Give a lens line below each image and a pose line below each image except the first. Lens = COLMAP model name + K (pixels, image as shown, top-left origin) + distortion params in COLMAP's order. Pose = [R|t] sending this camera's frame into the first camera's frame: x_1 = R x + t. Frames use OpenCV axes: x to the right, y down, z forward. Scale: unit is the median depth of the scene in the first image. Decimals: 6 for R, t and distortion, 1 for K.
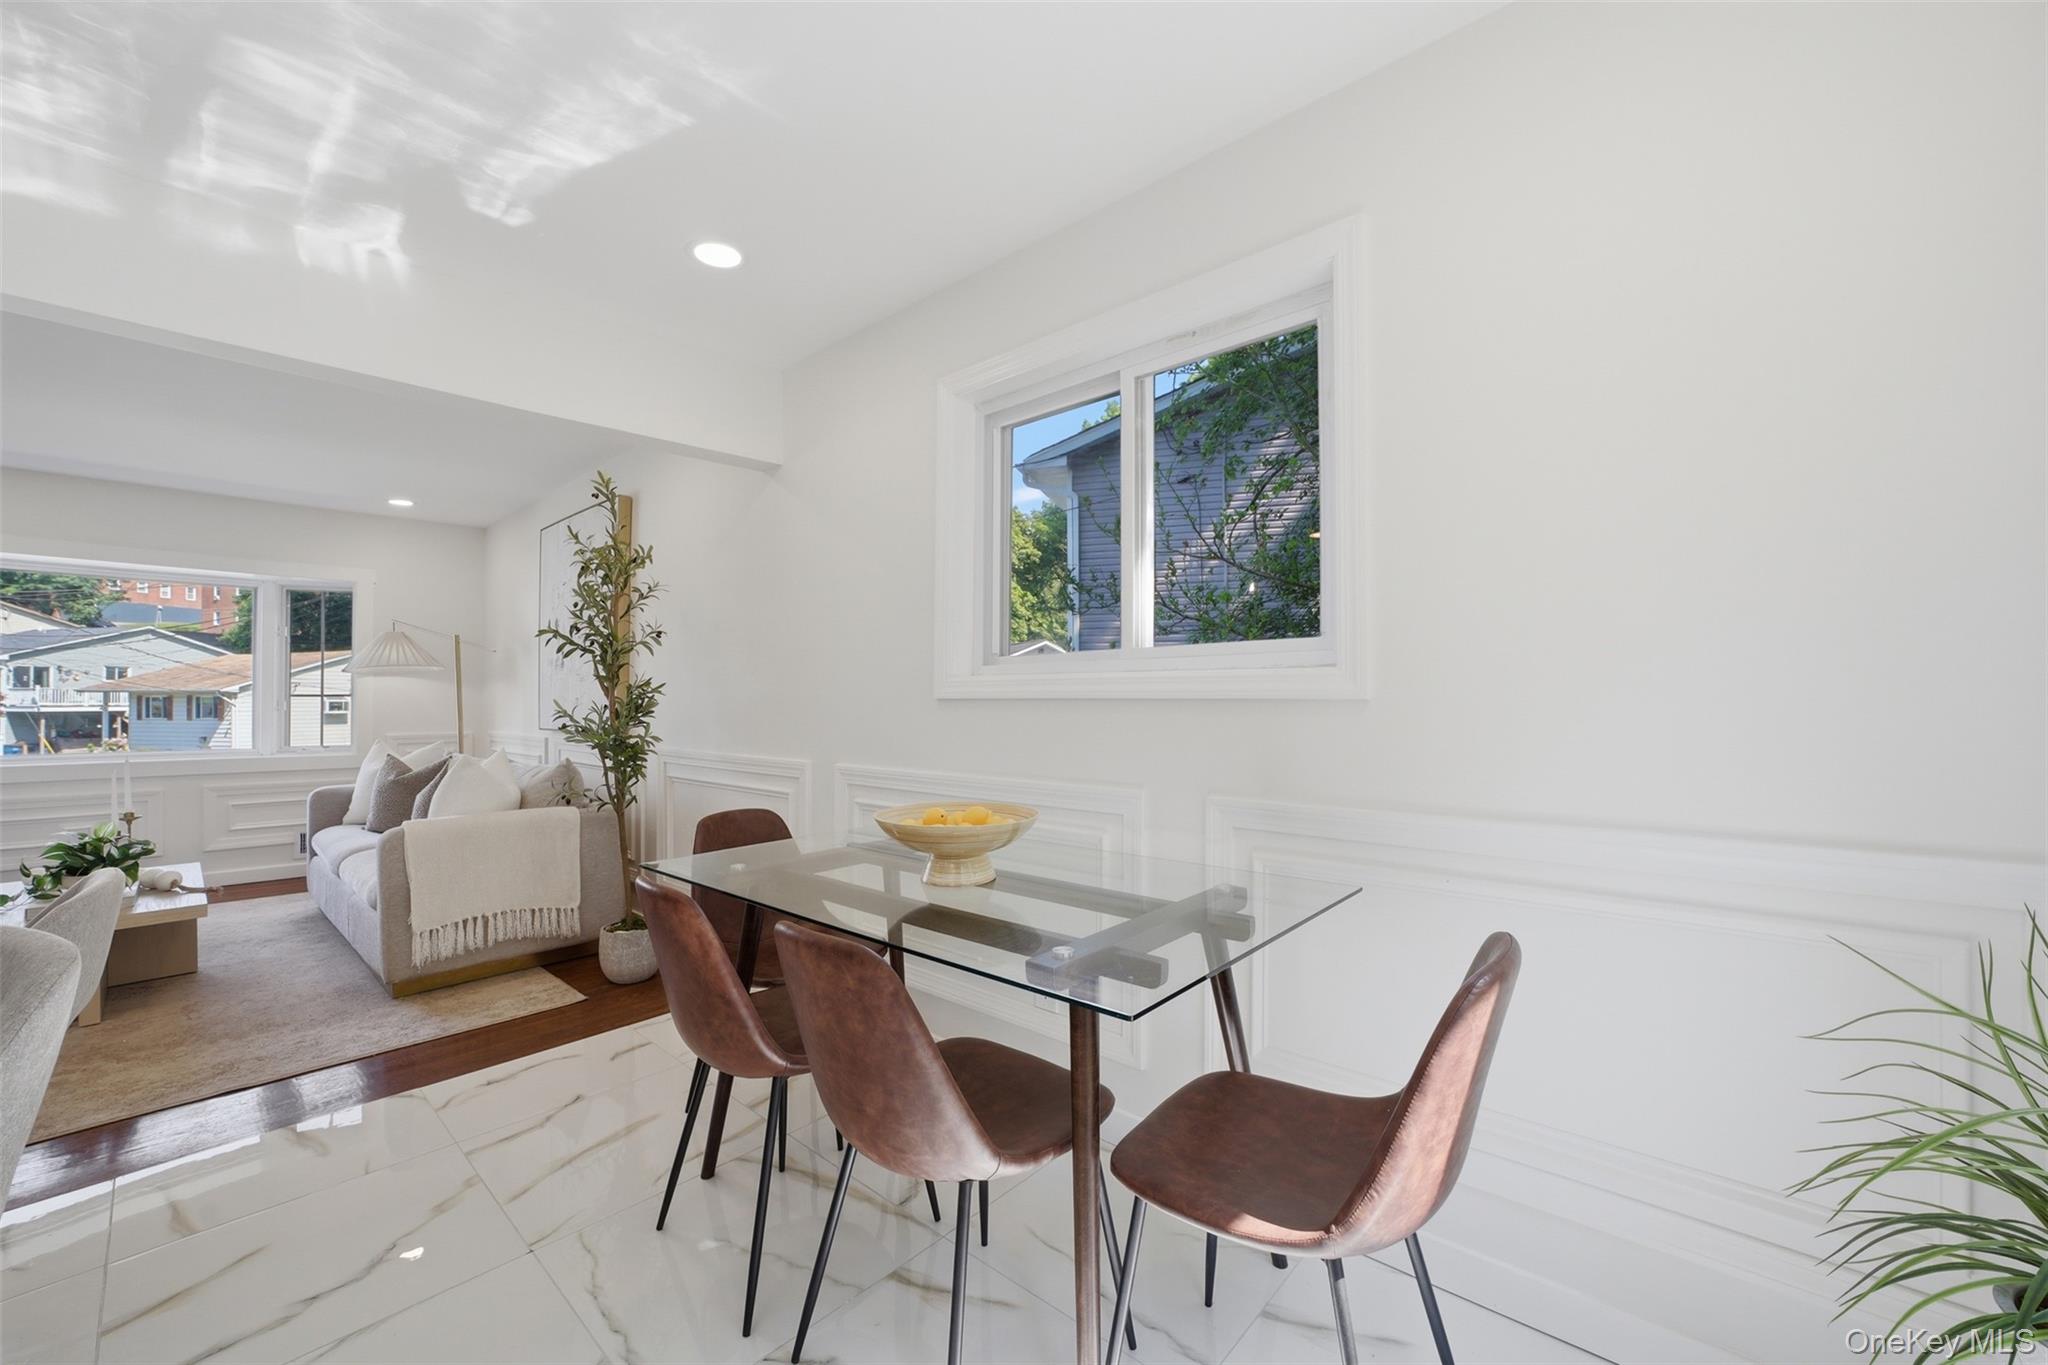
lens RADIAL K [[801.0, 0, 1040.8], [0, 801.0, 683.3], [0, 0, 1]] dist [-0.035565, 0.005720]
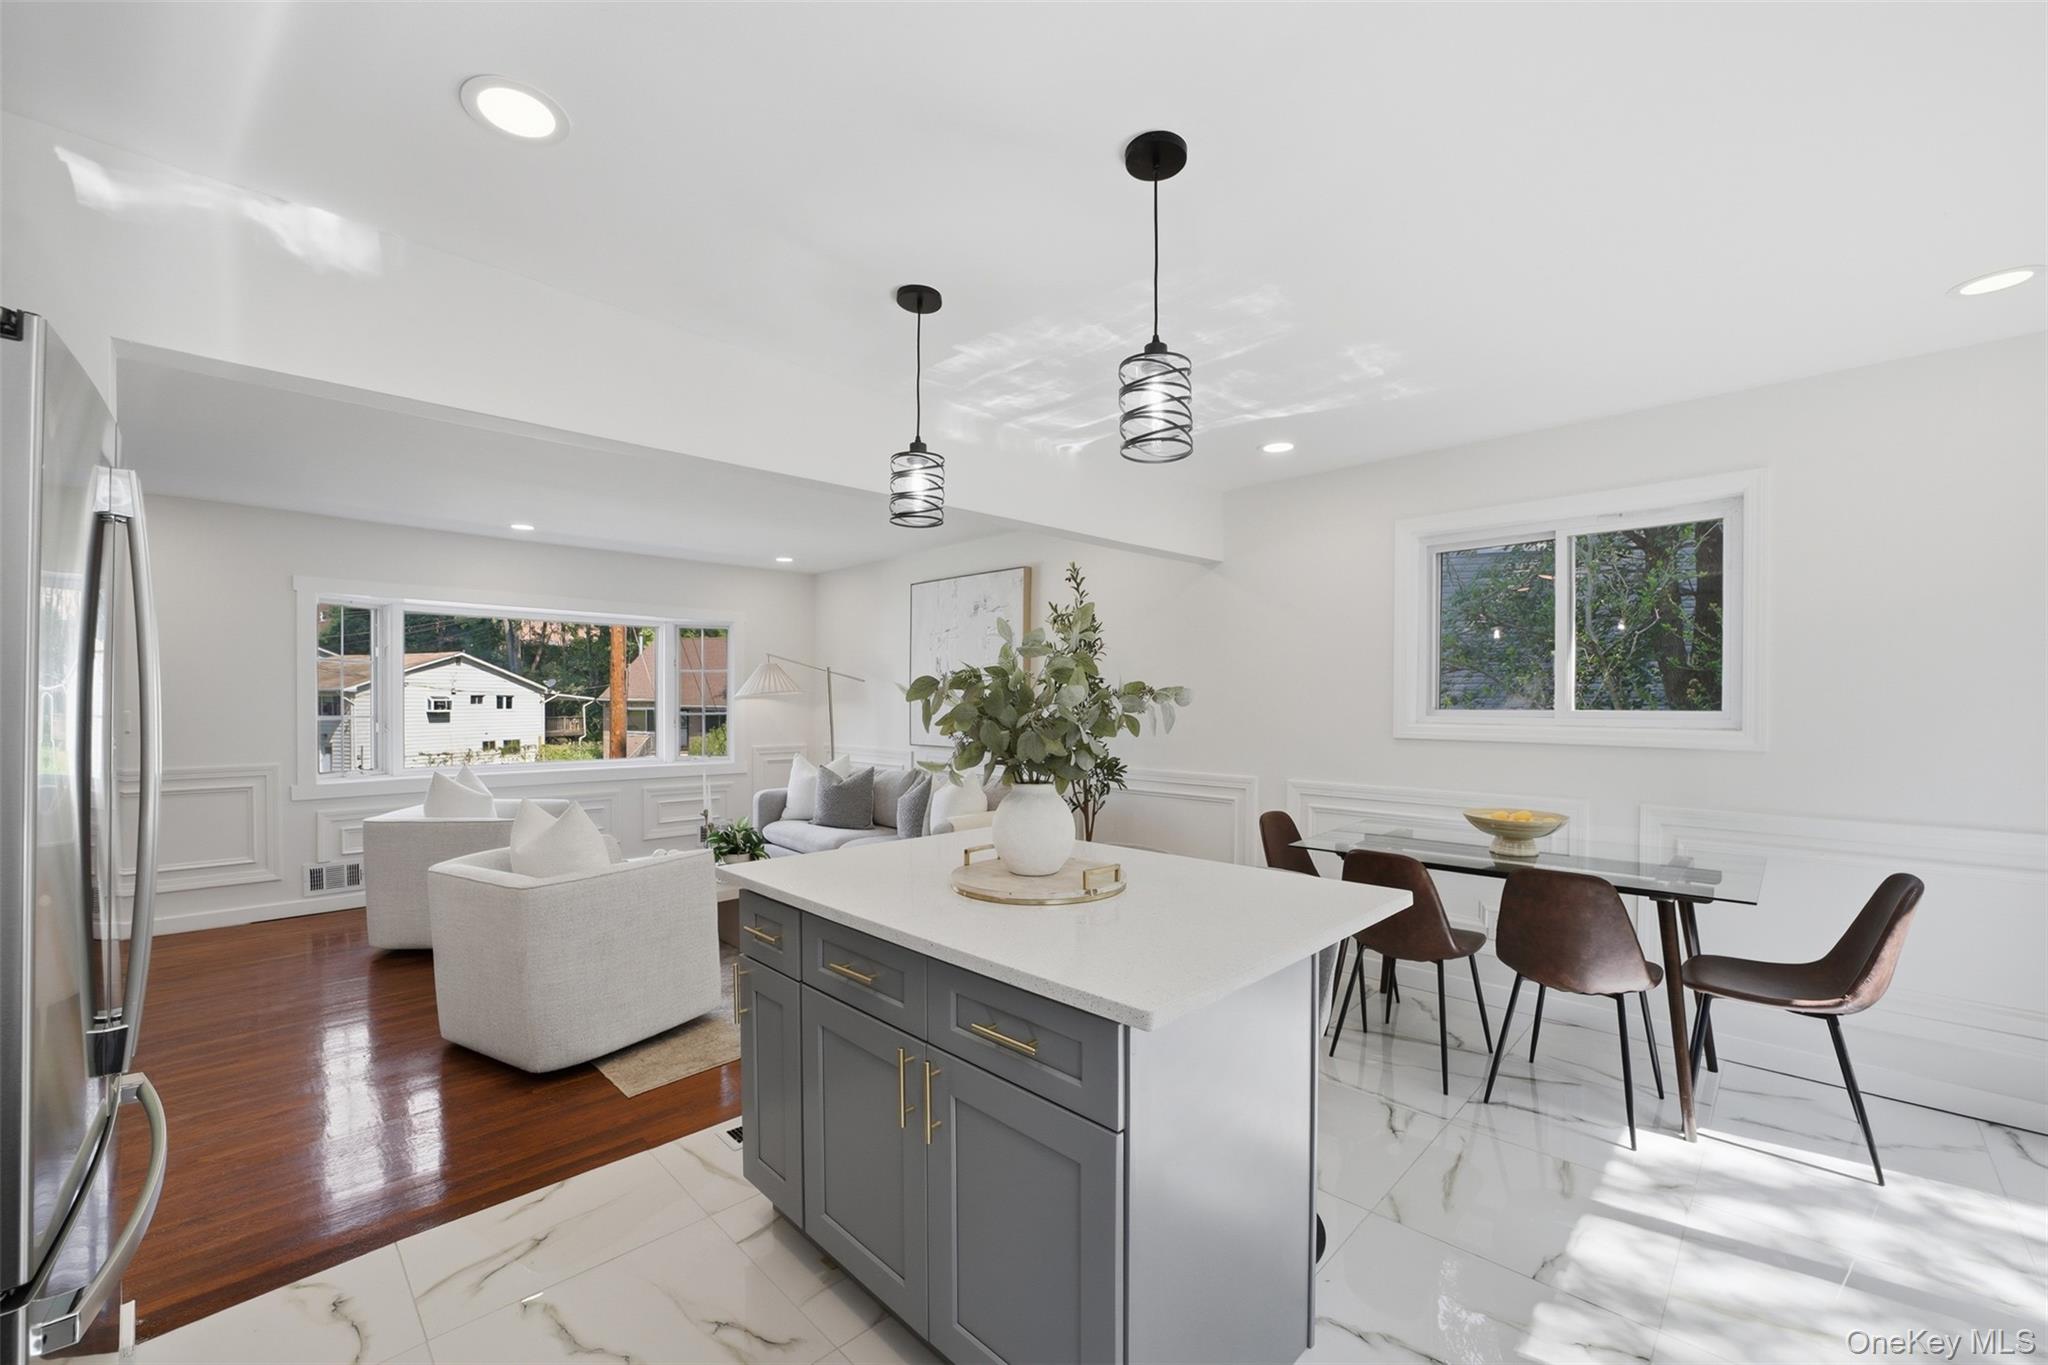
lens RADIAL K [[801.0, 0, 1045.9], [0, 801.0, 702.6], [0, 0, 1]] dist [-0.035565, 0.005720]
pose [[0.999195, 0.006801, -0.039540, -0.556842], [-0.005860, 0.999698, 0.023857, -0.059909], [0.039690, -0.023606, 0.998933, -0.392601]]
